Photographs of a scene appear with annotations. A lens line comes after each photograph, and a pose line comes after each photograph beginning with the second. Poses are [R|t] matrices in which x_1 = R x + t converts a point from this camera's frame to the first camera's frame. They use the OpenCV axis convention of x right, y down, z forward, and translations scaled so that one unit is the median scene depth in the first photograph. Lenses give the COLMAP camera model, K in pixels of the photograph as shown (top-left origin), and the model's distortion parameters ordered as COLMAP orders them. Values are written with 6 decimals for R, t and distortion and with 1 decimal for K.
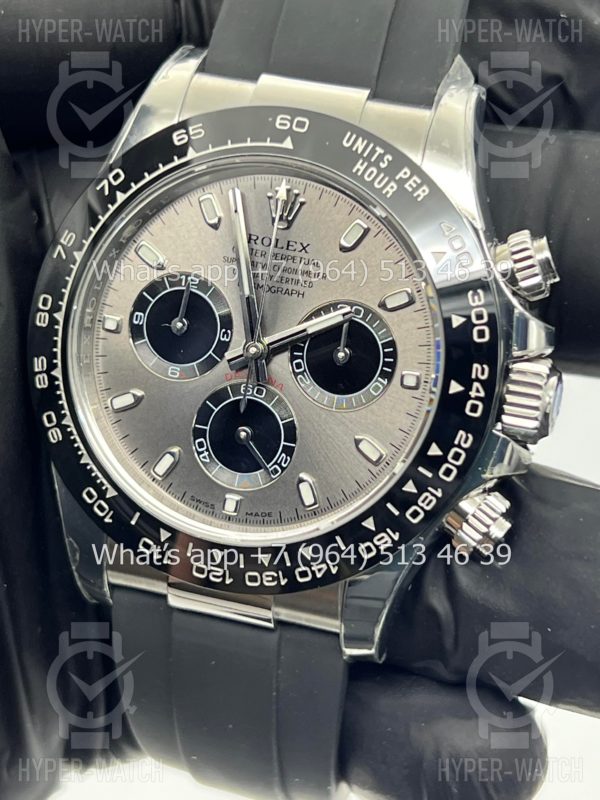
lens RADIAL K [[1819.3, 0, 300.0], [0, 1819.3, 400.0], [0, 0, 1]] dist [0.320494, 0.467589]
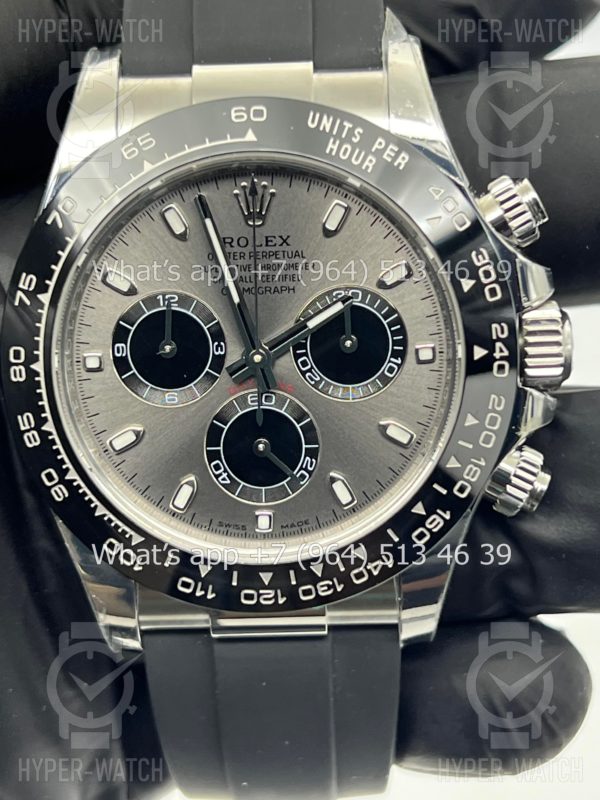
lens RADIAL K [[1819.3, 0, 300.0], [0, 1819.3, 400.0], [0, 0, 1]] dist [0.320494, 0.467589]
pose [[0.954586, -0.221540, 0.199212, -0.197853], [0.210412, 0.974680, 0.075666, -0.073256], [-0.210931, -0.030313, 0.977031, 0.071680]]
